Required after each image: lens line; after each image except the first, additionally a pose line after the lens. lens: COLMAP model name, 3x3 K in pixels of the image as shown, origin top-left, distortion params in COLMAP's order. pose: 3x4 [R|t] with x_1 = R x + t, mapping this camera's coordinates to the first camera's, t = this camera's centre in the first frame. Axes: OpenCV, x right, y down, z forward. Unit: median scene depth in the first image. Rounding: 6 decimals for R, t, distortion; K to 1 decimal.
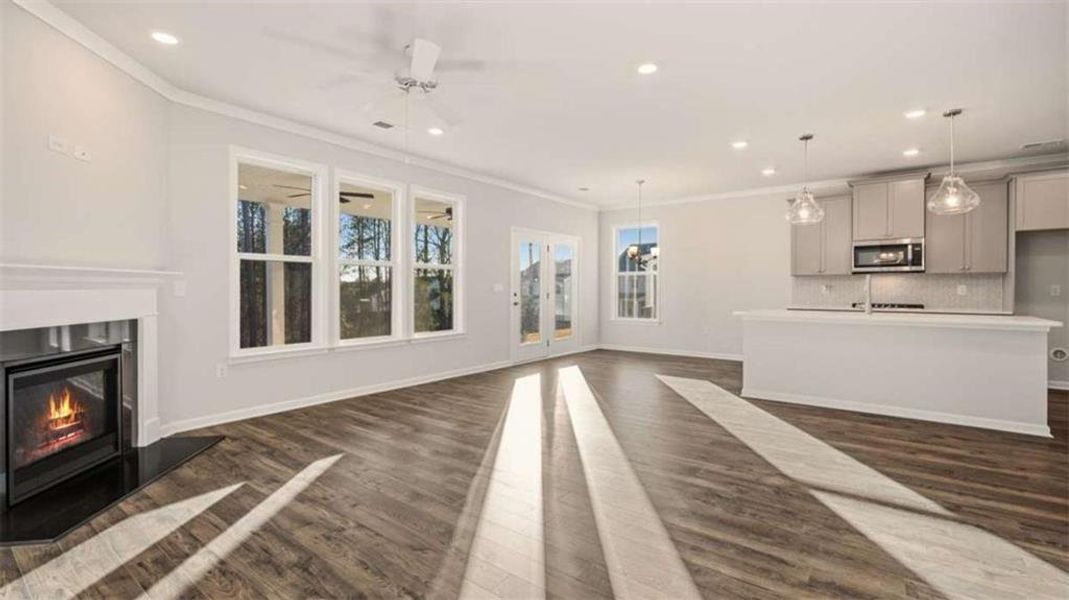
lens RADIAL K [[475.2, 0, 539.8], [0, 475.2, 289.0], [0, 0, 1]] dist [0.011934, -0.000180]
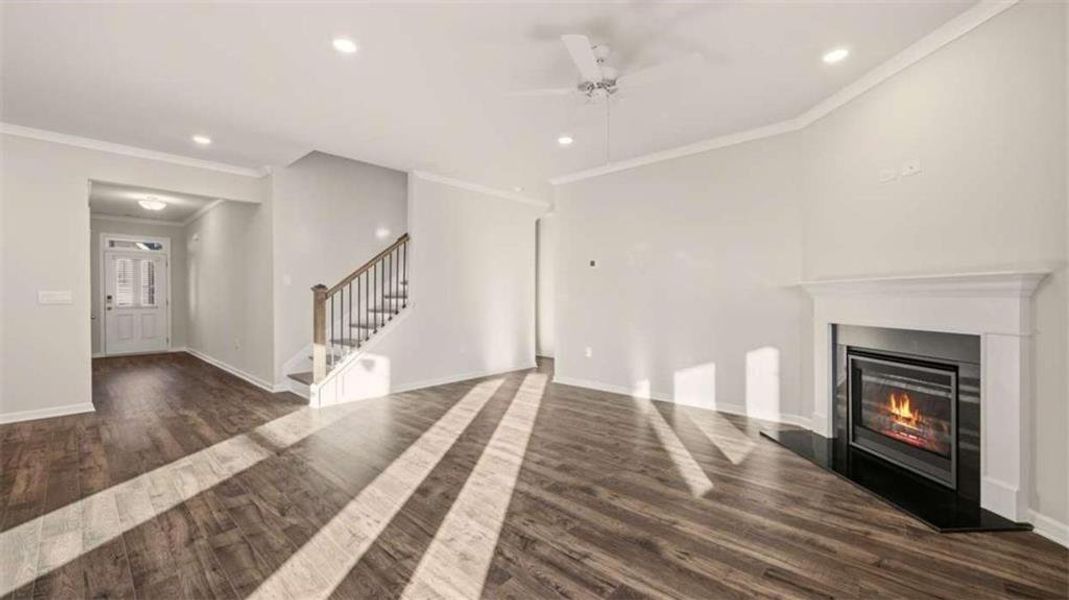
lens RADIAL K [[423.1, 0, 538.5], [0, 423.1, 298.2], [0, 0, 1]] dist [0.006303, -0.000511]
pose [[-0.996321, 0.001176, 0.085693, -0.140401], [0.001583, 0.999988, 0.004678, -0.000957], [-0.085686, 0.004796, -0.996311, 1.250634]]
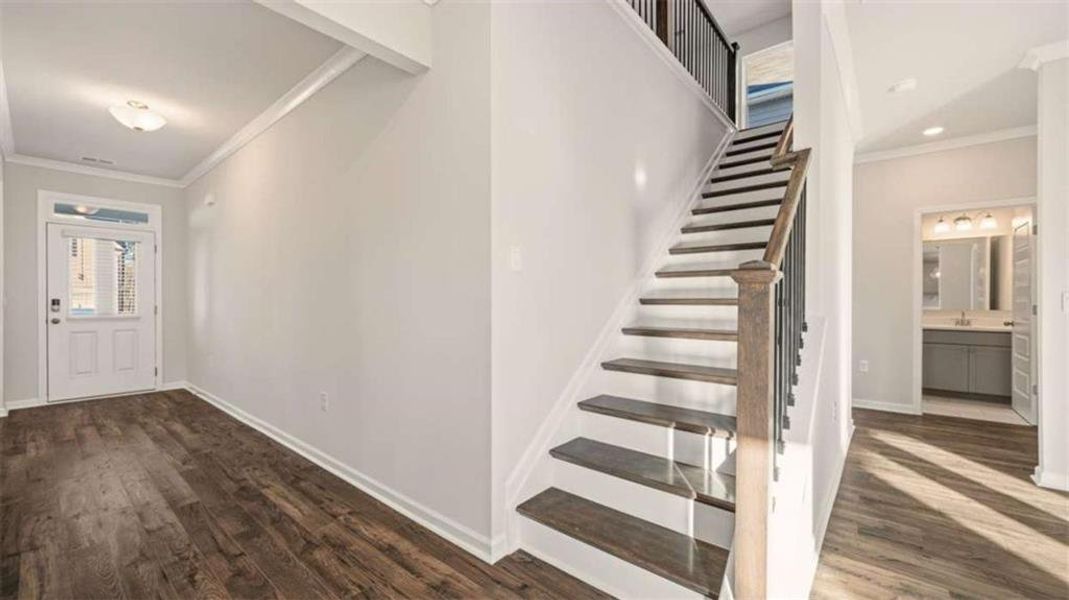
lens RADIAL K [[423.1, 0, 532.1], [0, 423.1, 300.8], [0, 0, 1]] dist [0.006303, -0.000511]
pose [[-0.998736, 0.001133, 0.050252, 0.564483], [0.001235, 0.999997, 0.002000, -0.002284], [-0.050250, 0.002060, -0.998735, 0.630763]]
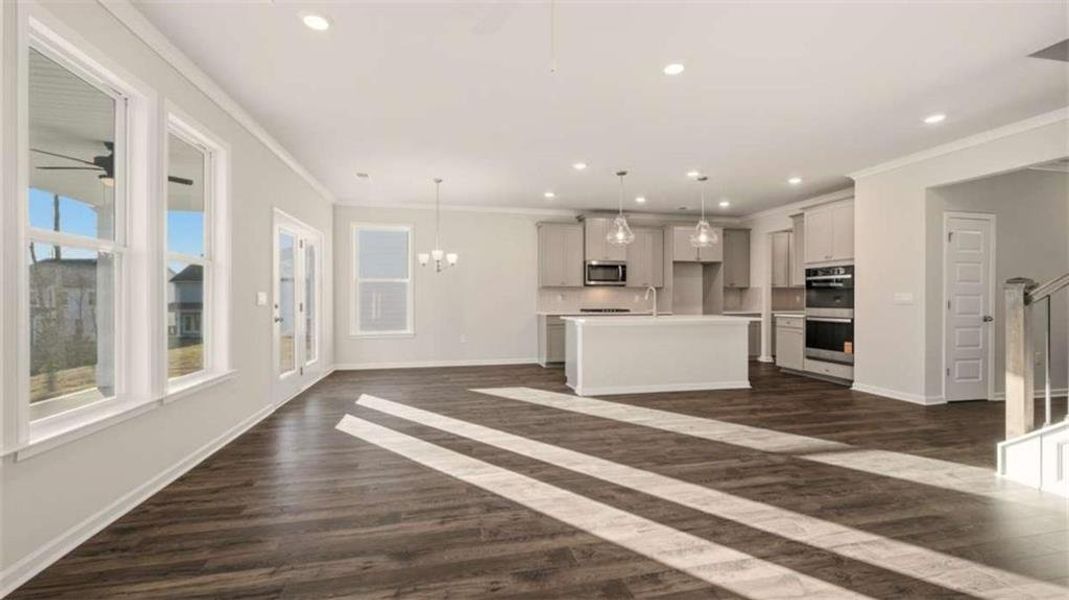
lens RADIAL K [[442.5, 0, 537.2], [0, 442.5, 298.9], [0, 0, 1]] dist [0.002769, -0.000003]
pose [[0.650703, -0.003070, 0.759327, -0.452610], [0.001481, 0.999995, 0.002774, -0.001736], [-0.759331, -0.000680, 0.650704, 0.448828]]
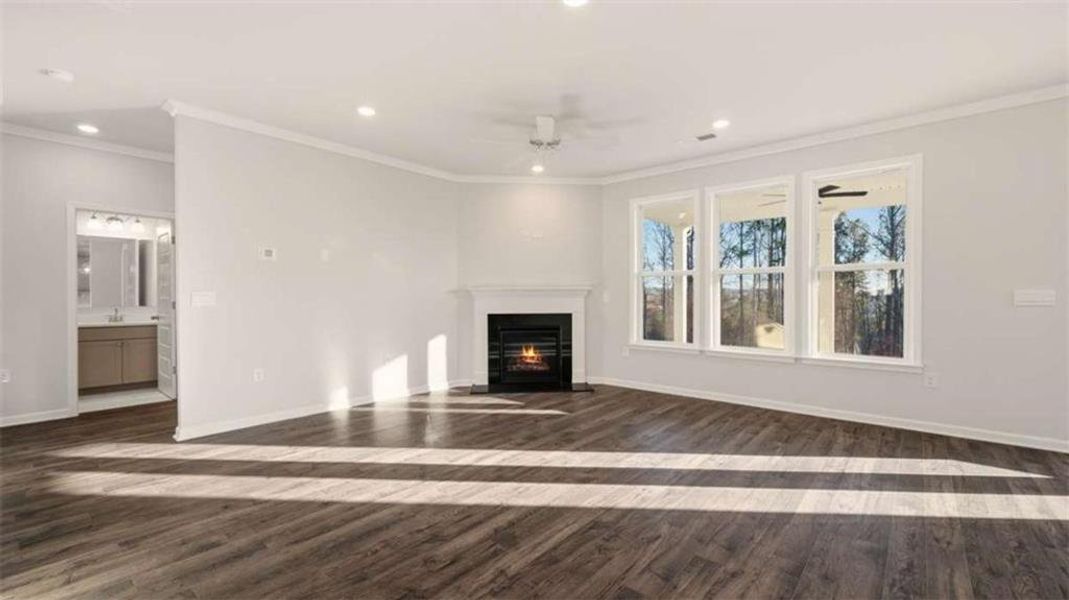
lens RADIAL K [[442.5, 0, 537.3], [0, 442.5, 301.1], [0, 0, 1]] dist [0.002769, -0.000003]
pose [[-0.064485, 0.010236, -0.997866, 0.648841], [-0.000202, 0.999947, 0.010271, -0.002894], [0.997919, 0.000864, -0.064479, 0.704146]]
